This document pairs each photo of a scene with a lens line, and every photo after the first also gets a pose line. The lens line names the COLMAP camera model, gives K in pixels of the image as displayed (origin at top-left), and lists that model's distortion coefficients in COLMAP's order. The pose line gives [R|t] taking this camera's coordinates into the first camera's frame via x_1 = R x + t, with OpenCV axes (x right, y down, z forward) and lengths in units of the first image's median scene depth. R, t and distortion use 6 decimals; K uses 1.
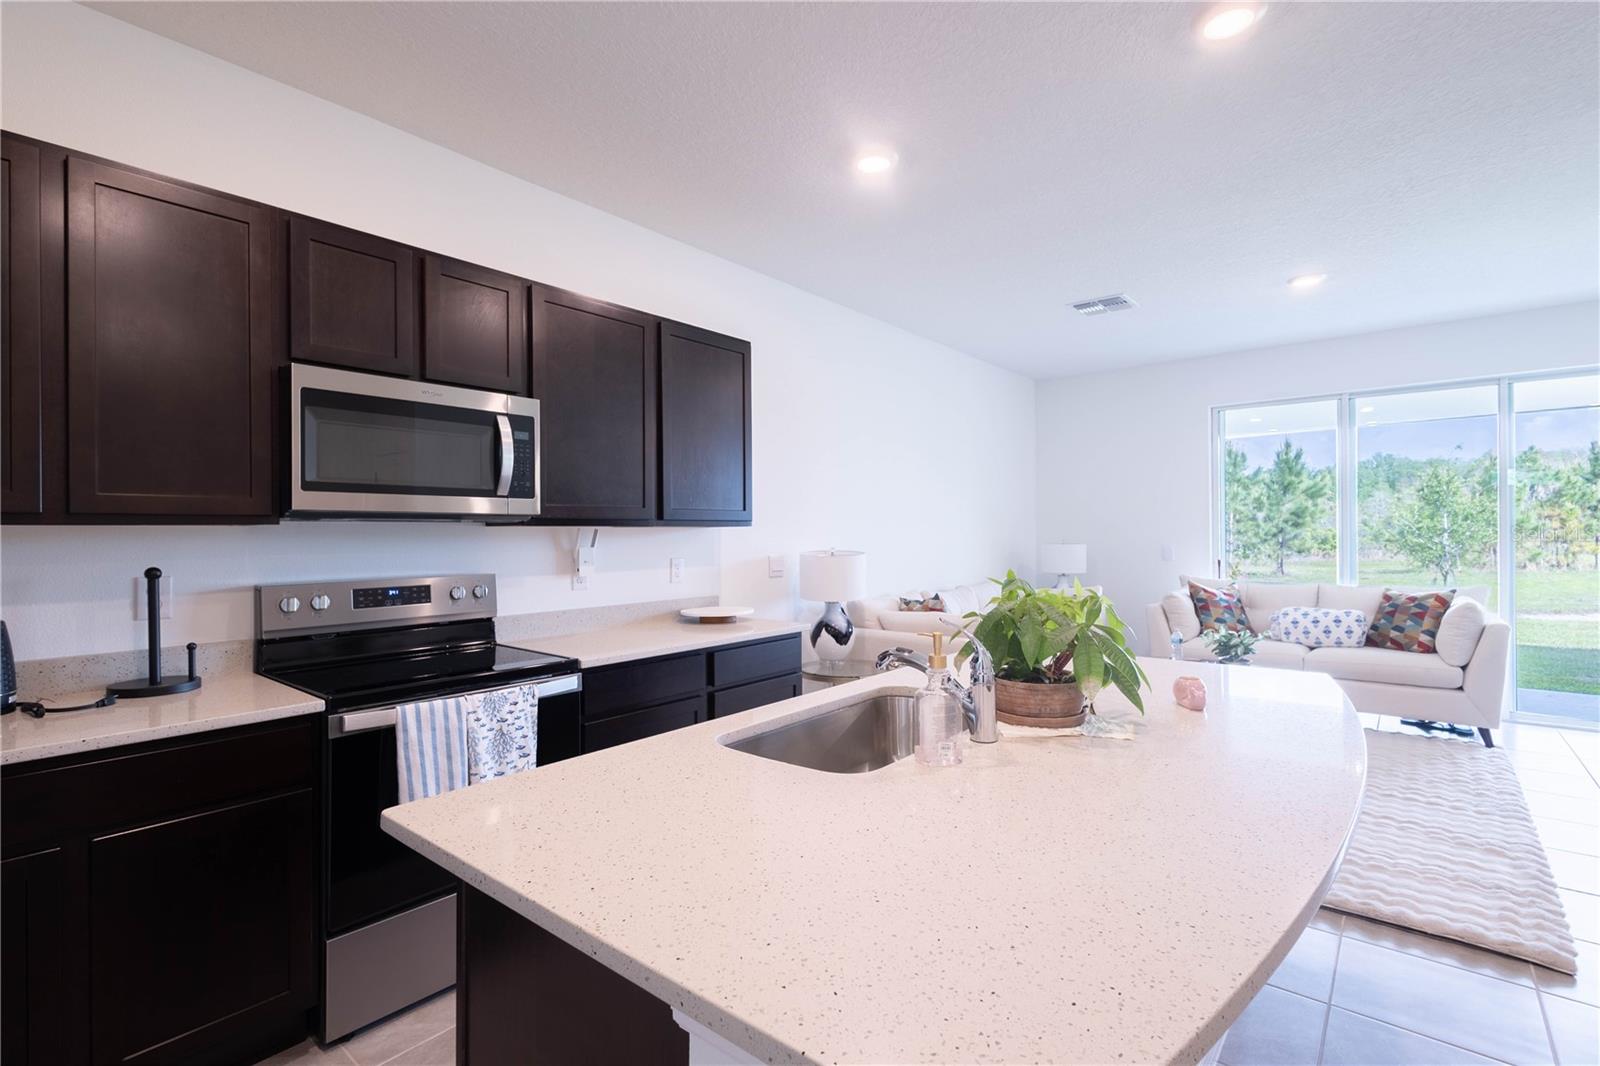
lens RADIAL K [[740.5, 0, 794.1], [0, 740.5, 530.9], [0, 0, 1]] dist [0.013150, -0.005411]
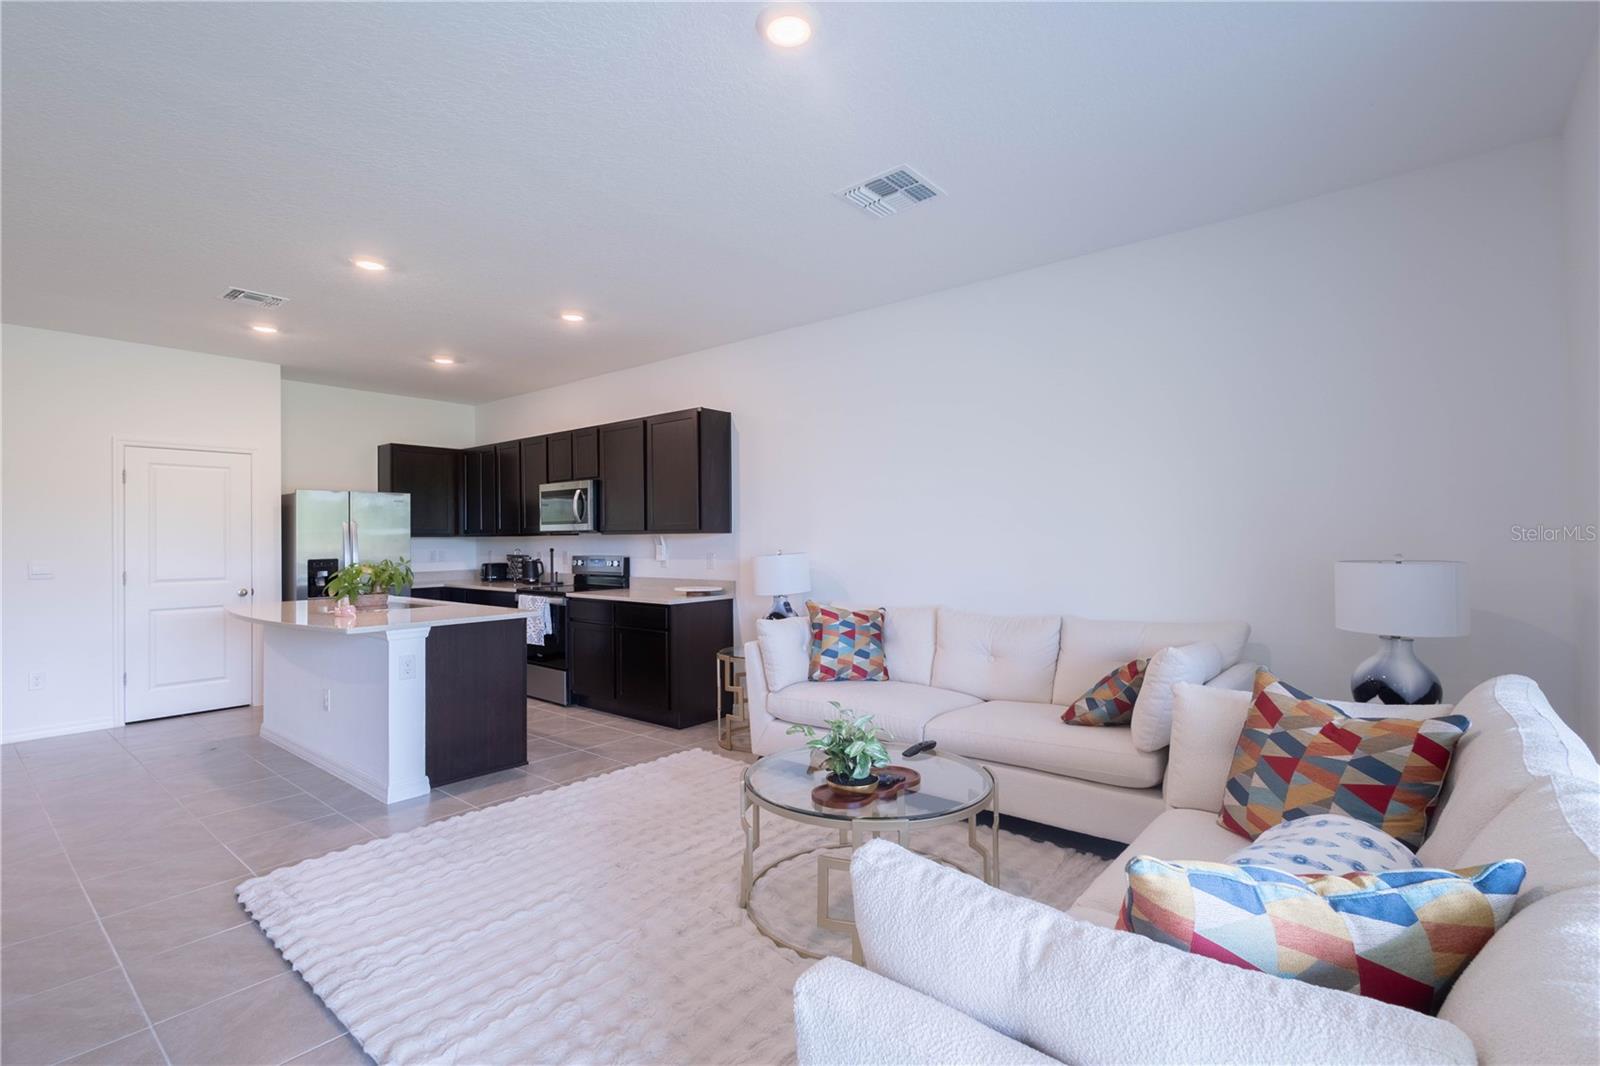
lens RADIAL K [[740.5, 0, 794.1], [0, 740.5, 530.9], [0, 0, 1]] dist [0.013150, -0.005411]
pose [[-0.010101, -0.003547, -0.999943, 1.523901], [0.009621, 0.999947, -0.003645, -0.003545], [0.999903, -0.009657, -0.010066, 1.303970]]
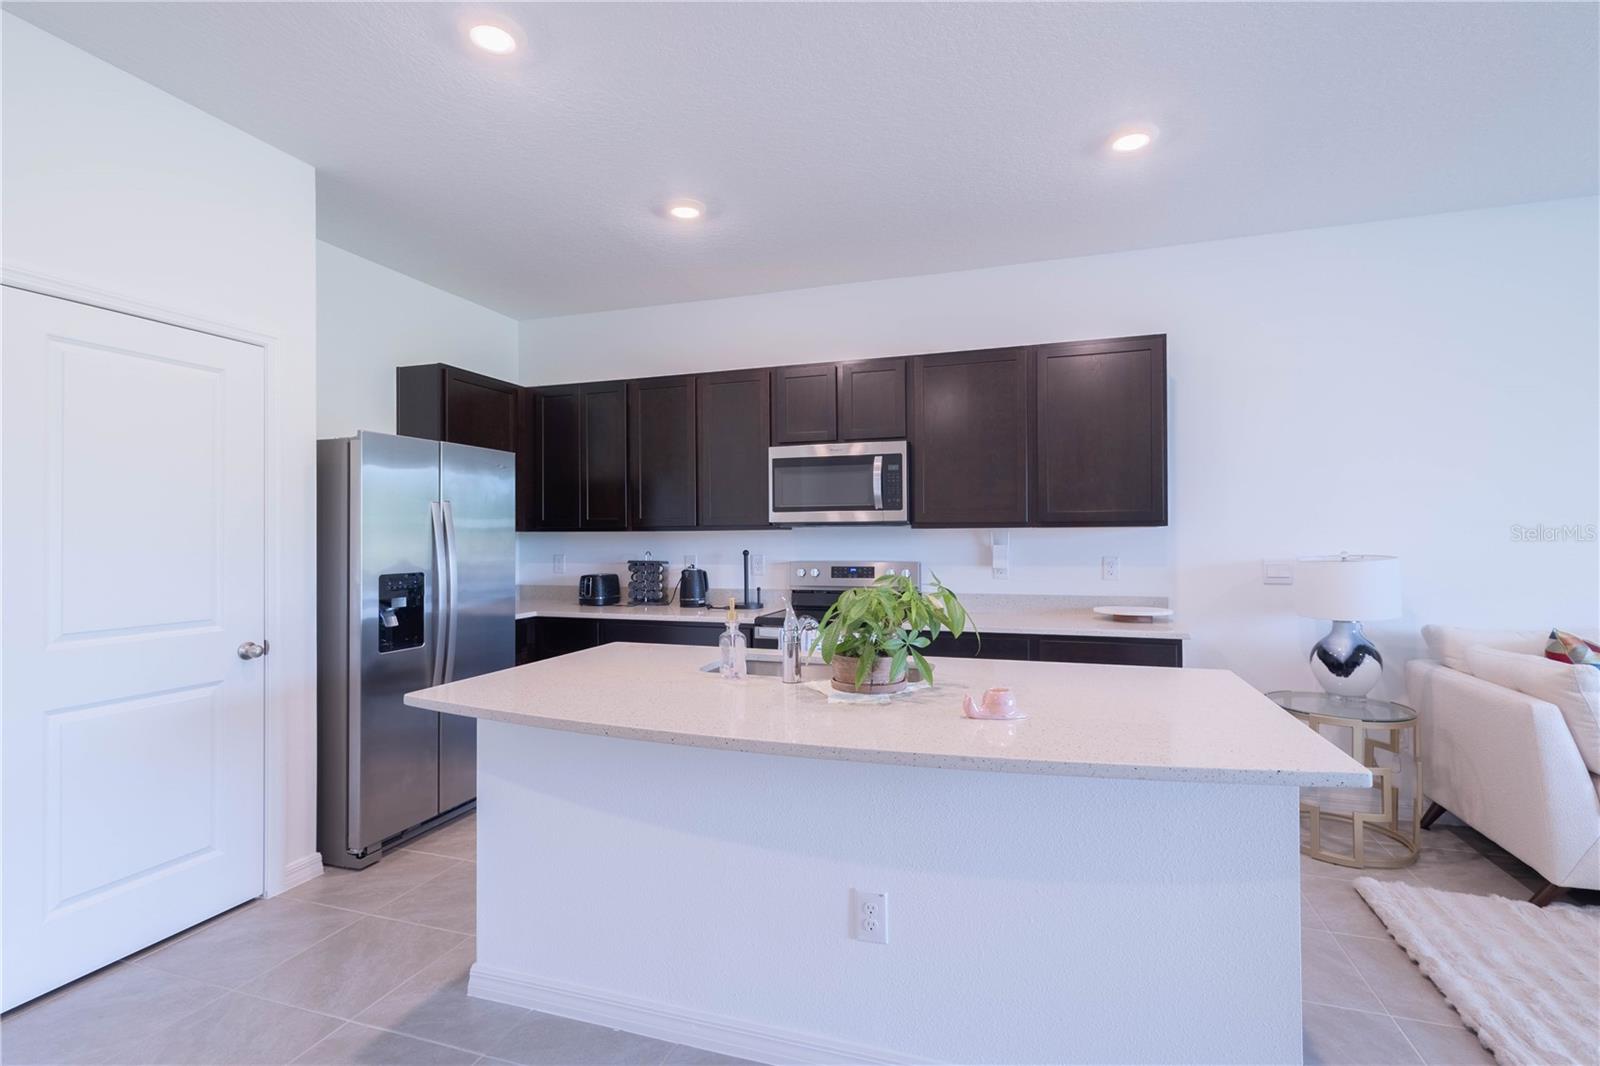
lens RADIAL K [[719.9, 0, 800.0], [0, 719.9, 533.0], [0, 0, 1]] dist [0.000632, -0.000324]
pose [[0.361324, -0.002781, -0.932436, 0.694581], [0.004841, 0.999988, -0.001106, 0.001851], [0.932428, -0.004115, 0.361333, 0.241021]]
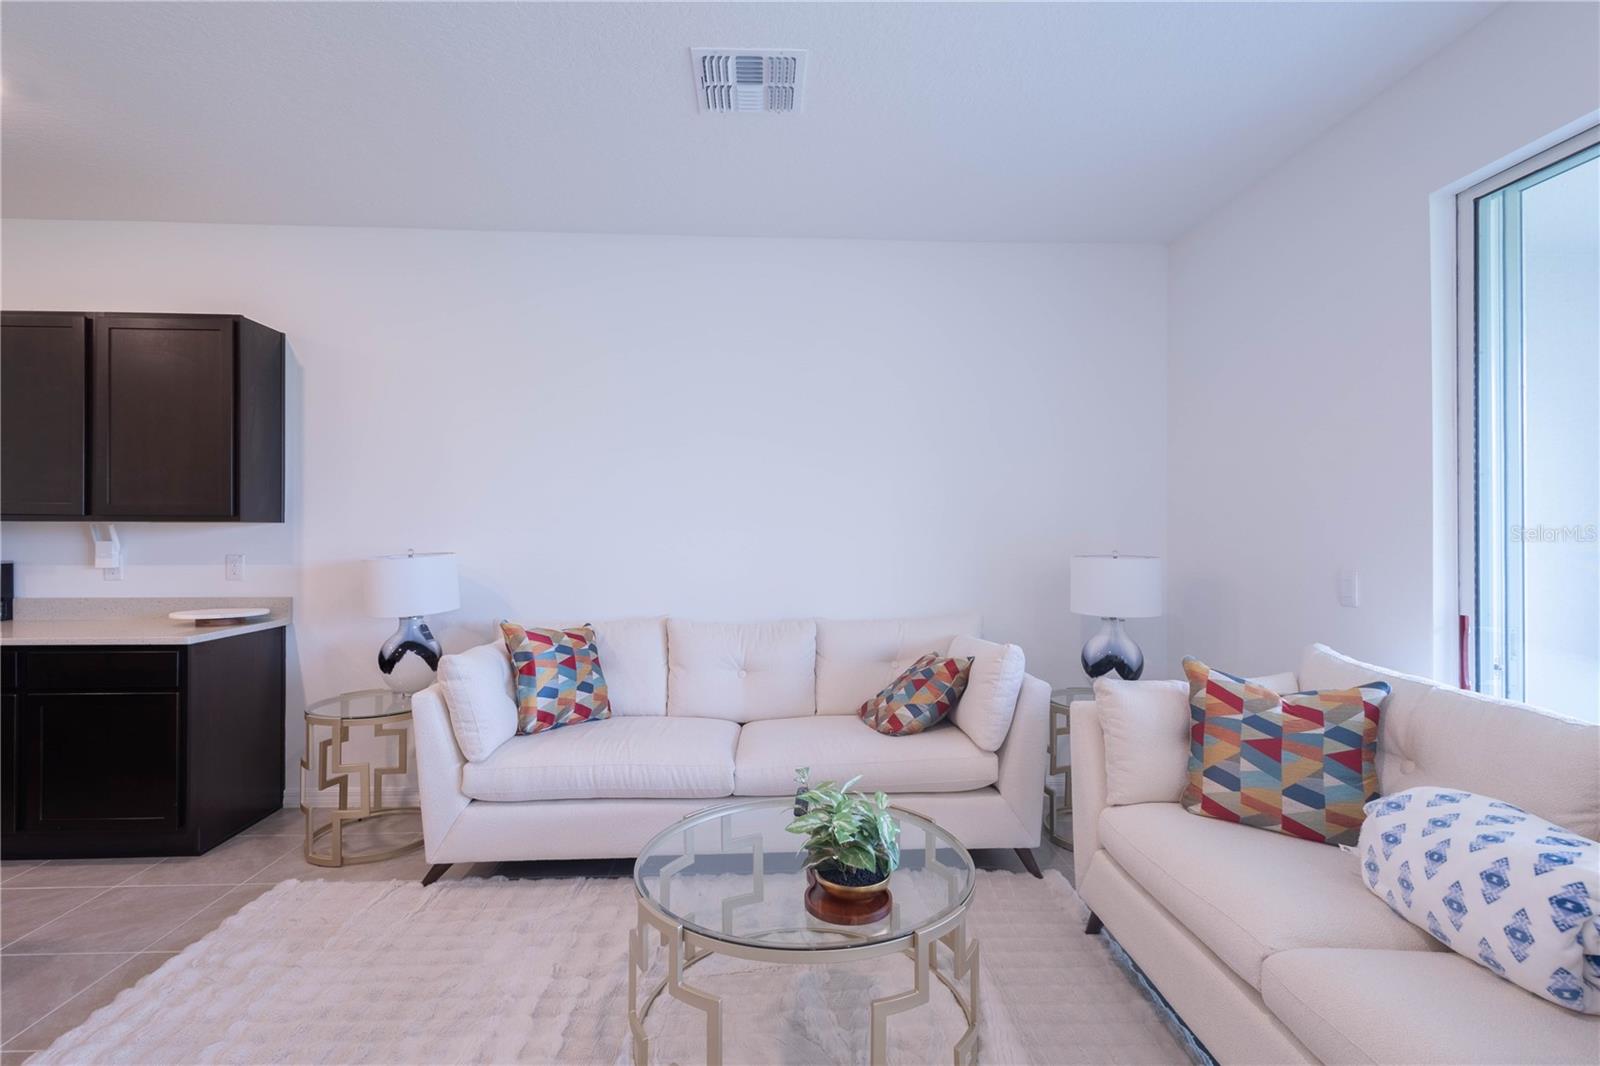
lens RADIAL K [[740.5, 0, 794.1], [0, 740.5, 530.9], [0, 0, 1]] dist [0.013150, -0.005411]
pose [[0.675469, 0.005575, -0.737367, 1.142503], [-0.005677, 0.999981, 0.002361, -0.001026], [0.737366, 0.002591, 0.675488, 0.965558]]
